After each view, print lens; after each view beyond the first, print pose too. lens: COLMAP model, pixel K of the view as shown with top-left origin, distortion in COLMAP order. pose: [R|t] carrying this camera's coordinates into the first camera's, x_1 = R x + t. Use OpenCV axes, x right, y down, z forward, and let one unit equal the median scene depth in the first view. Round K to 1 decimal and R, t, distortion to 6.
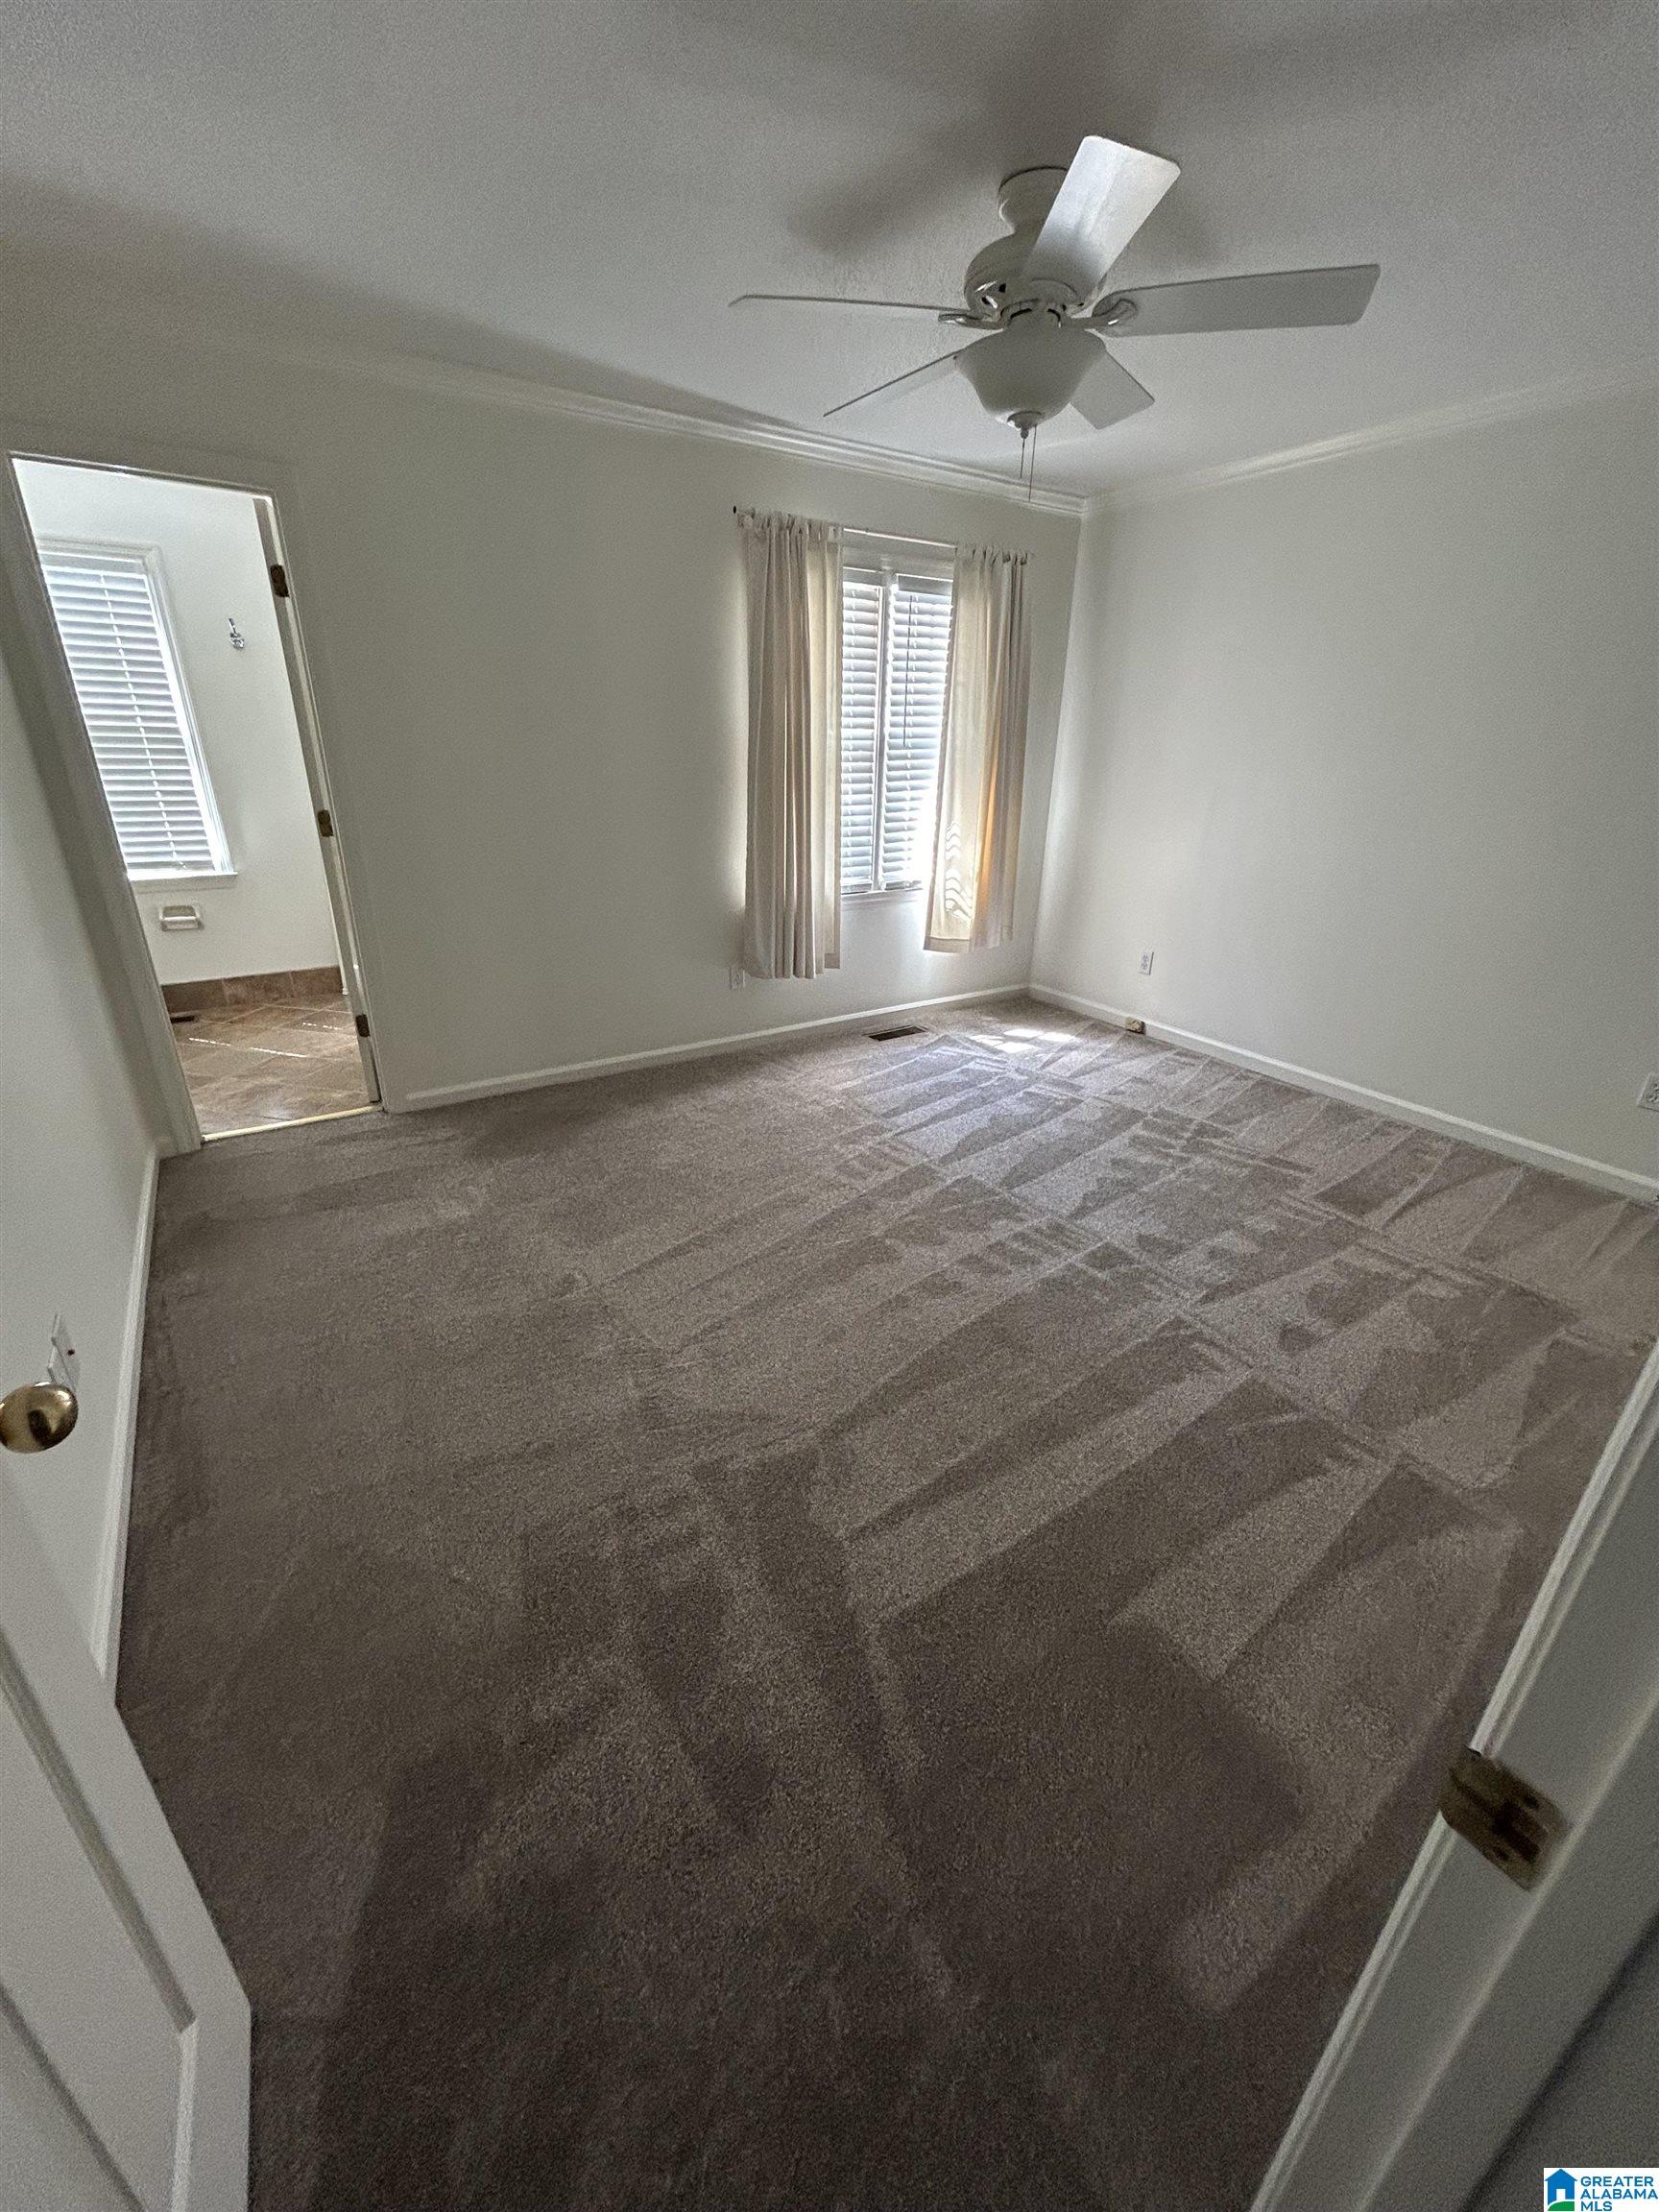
lens RADIAL K [[886.4, 0, 829.0], [0, 886.4, 1108.6], [0, 0, 1]] dist [-0.003182, -0.000403]
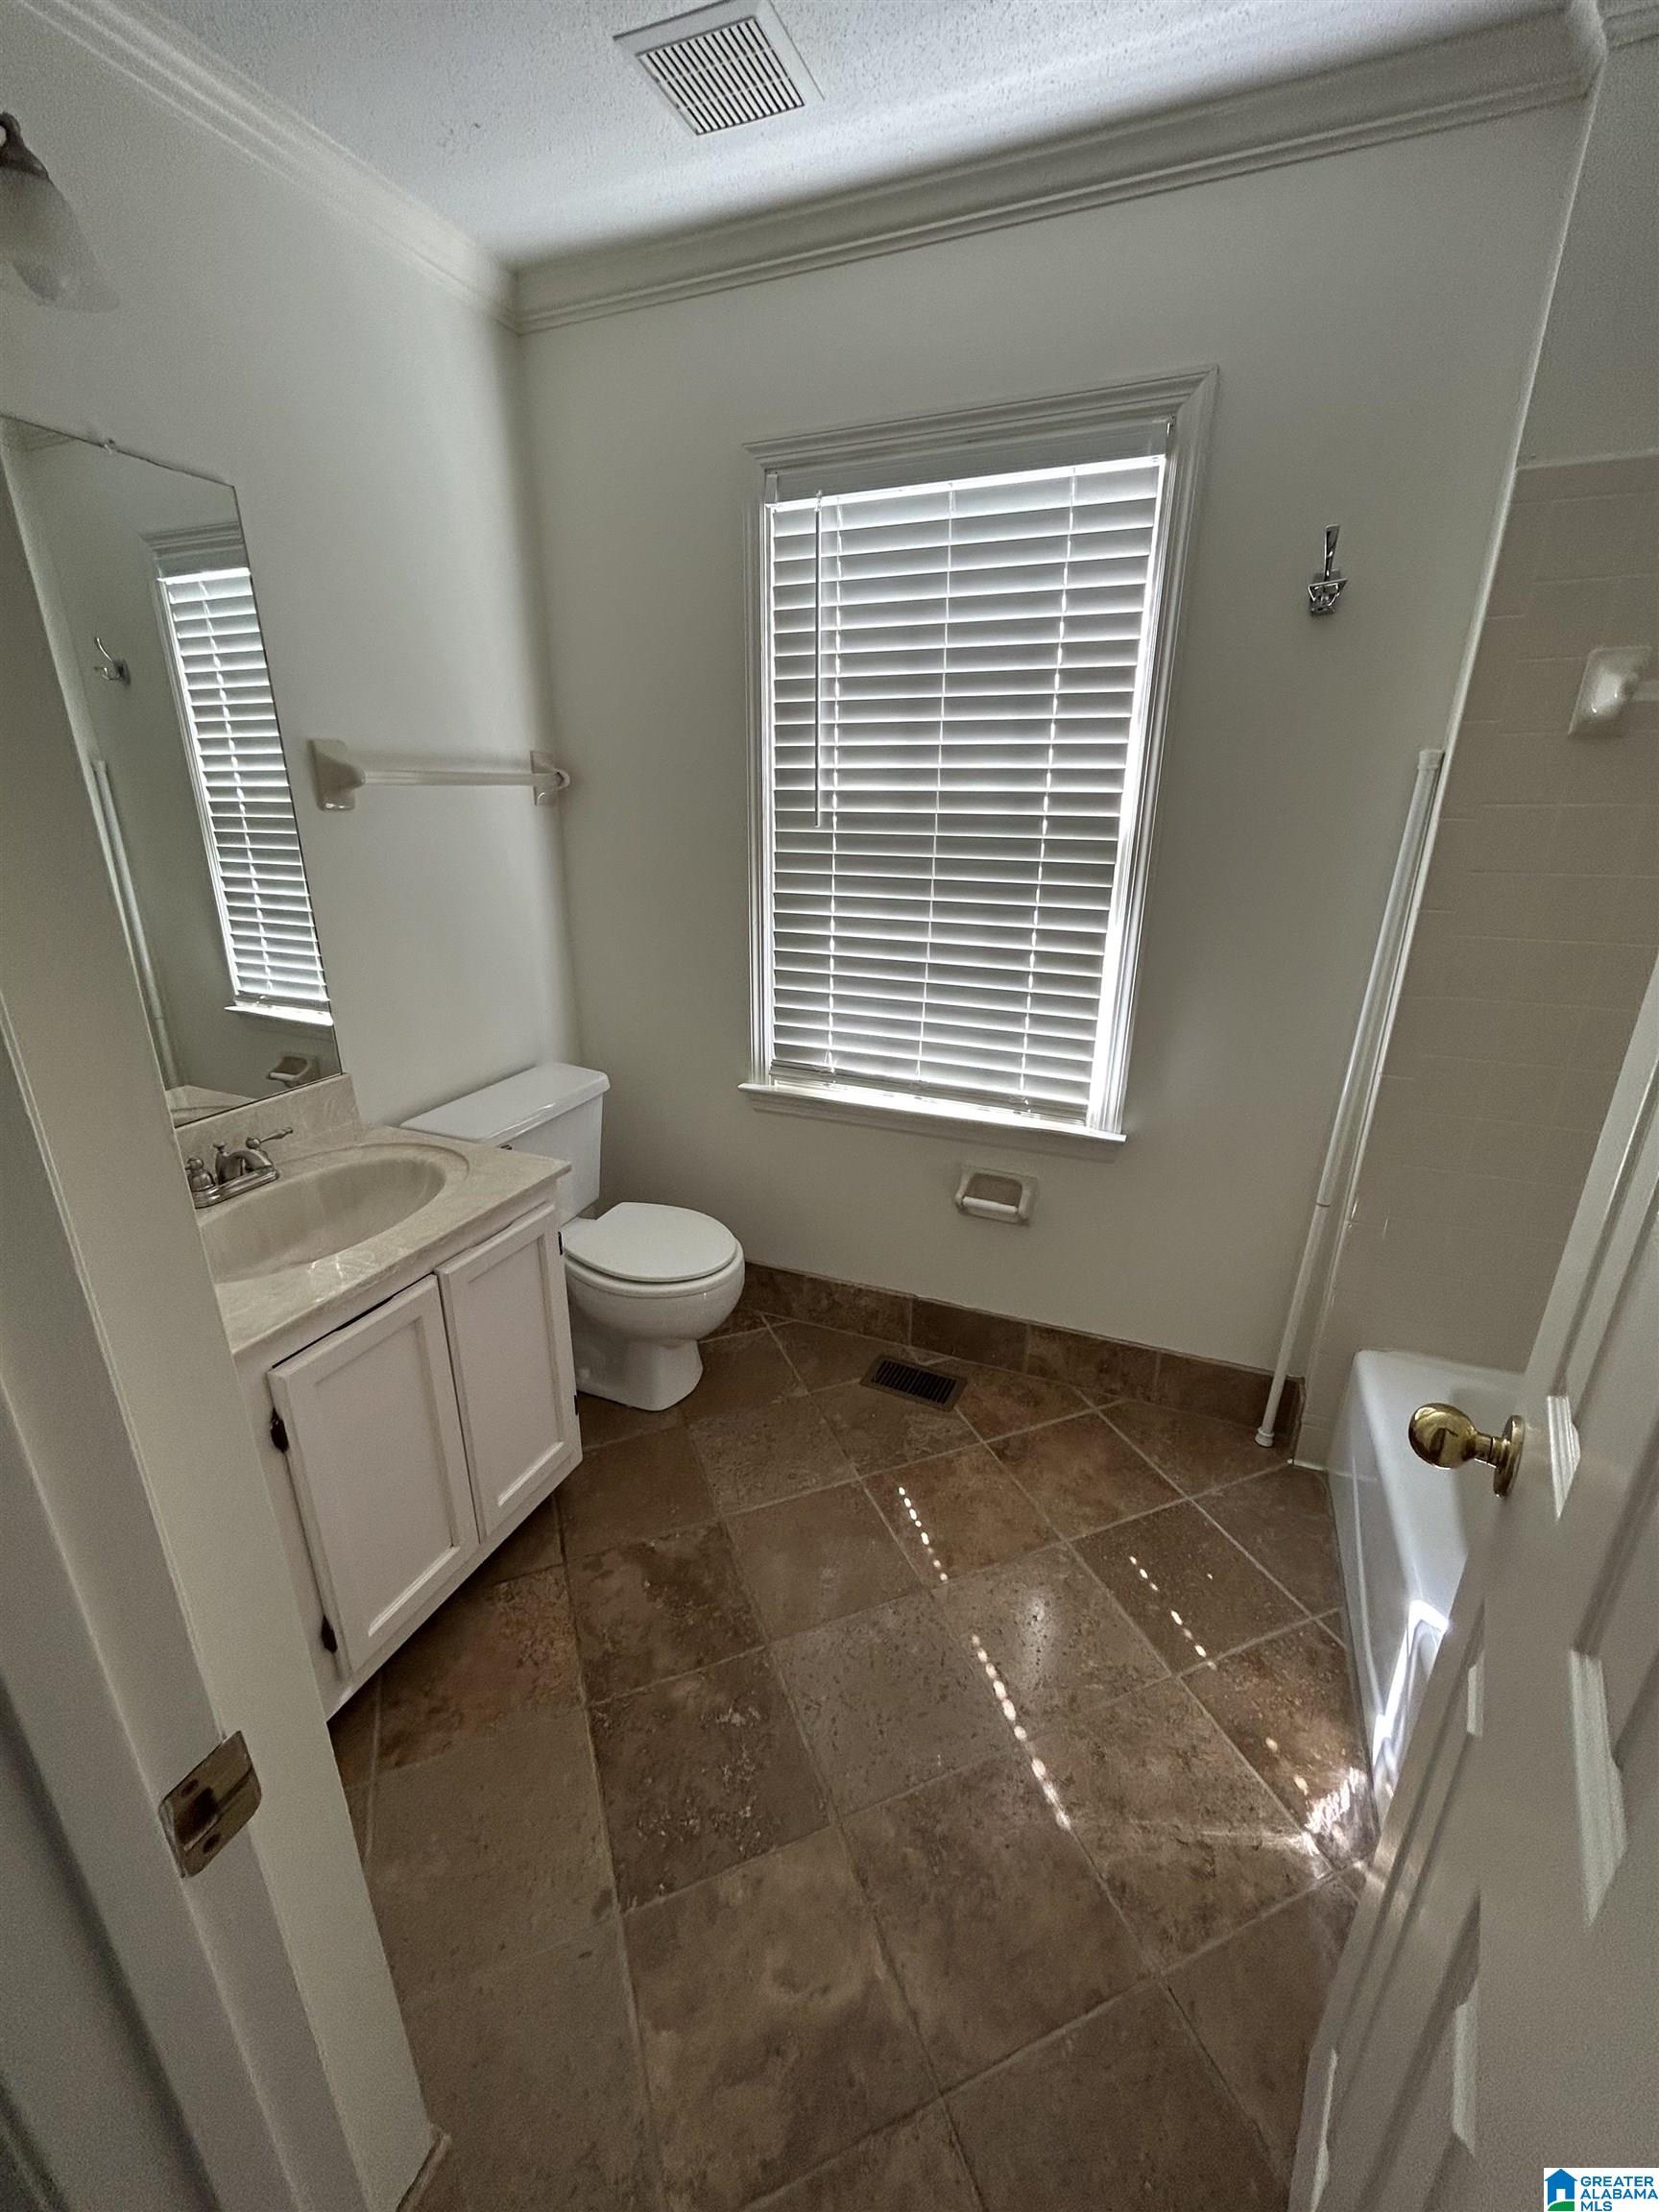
lens RADIAL K [[886.4, 0, 829.7], [0, 886.4, 1104.1], [0, 0, 1]] dist [-0.003182, -0.000403]
pose [[0.557935, 0.261741, -0.787528, -0.418508], [-0.316795, 0.944272, 0.089399, -0.280051], [0.767040, 0.199606, 0.609760, 0.629143]]
